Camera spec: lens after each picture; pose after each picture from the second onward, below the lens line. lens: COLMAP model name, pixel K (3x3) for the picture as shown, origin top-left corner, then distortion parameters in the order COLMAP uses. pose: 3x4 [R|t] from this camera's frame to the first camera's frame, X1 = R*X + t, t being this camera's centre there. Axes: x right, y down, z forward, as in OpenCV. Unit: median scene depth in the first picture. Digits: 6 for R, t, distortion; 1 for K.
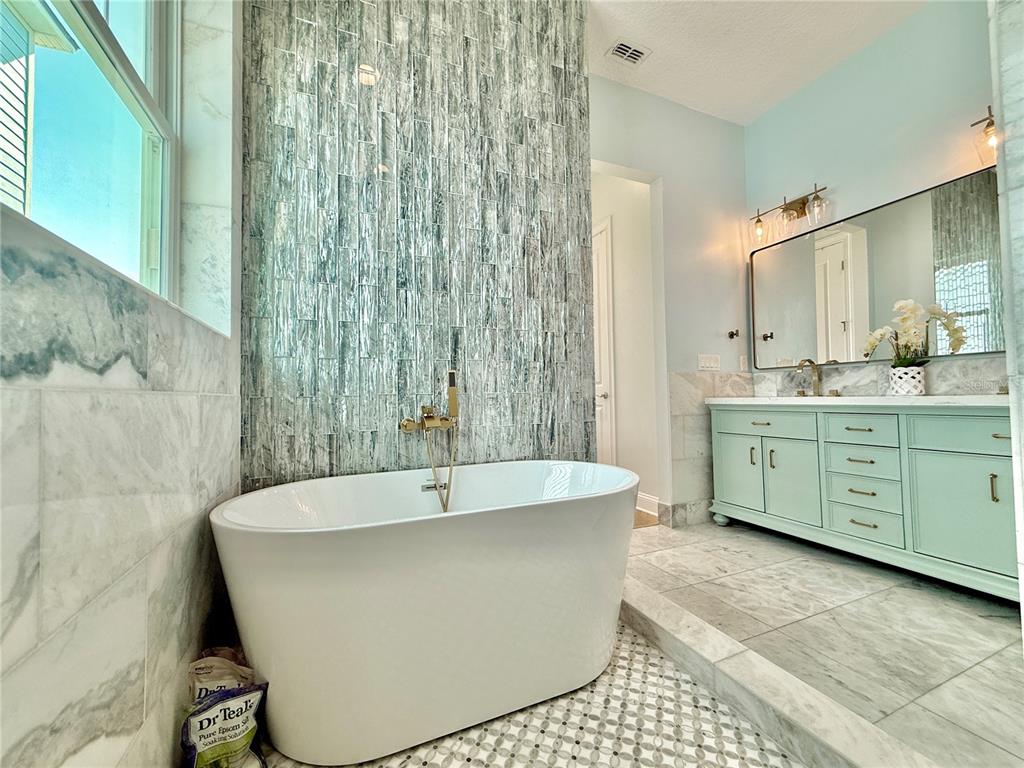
lens RADIAL K [[406.6, 0, 510.6], [0, 406.6, 384.9], [0, 0, 1]] dist [-0.000518, 0.002919]
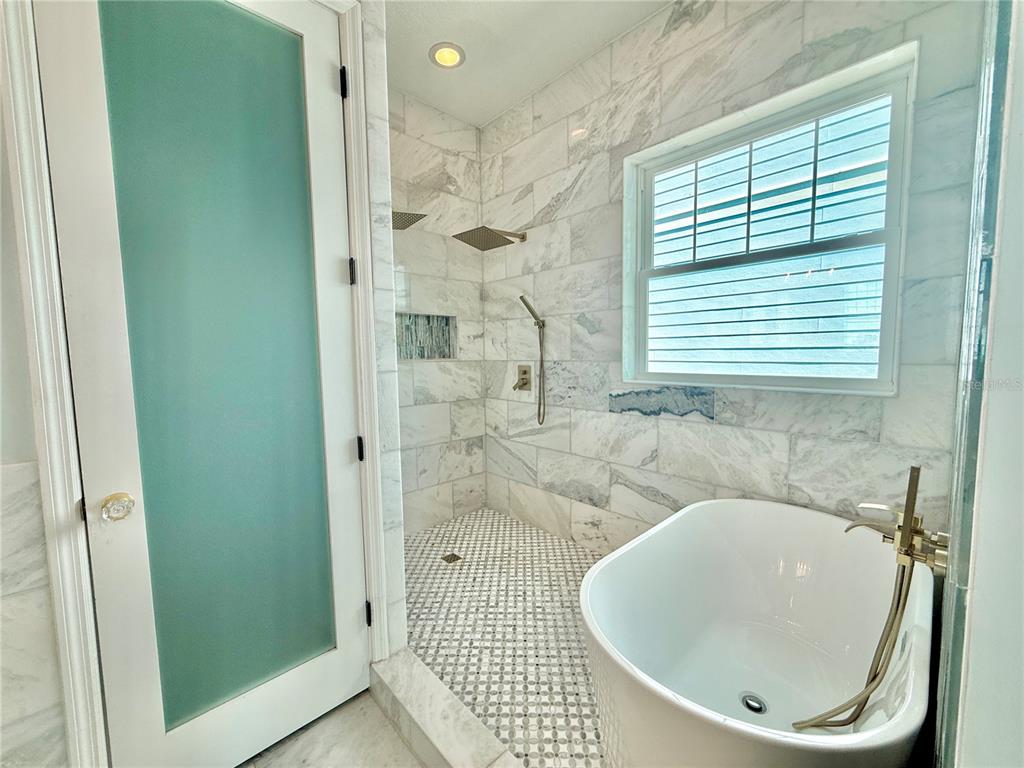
lens RADIAL K [[406.6, 0, 512.8], [0, 406.6, 383.7], [0, 0, 1]] dist [-0.000518, 0.002919]
pose [[-0.935530, 0.055226, -0.348904, 0.895334], [0.038853, 0.997798, 0.053759, -0.316611], [0.351105, 0.036737, -0.935615, 2.167653]]
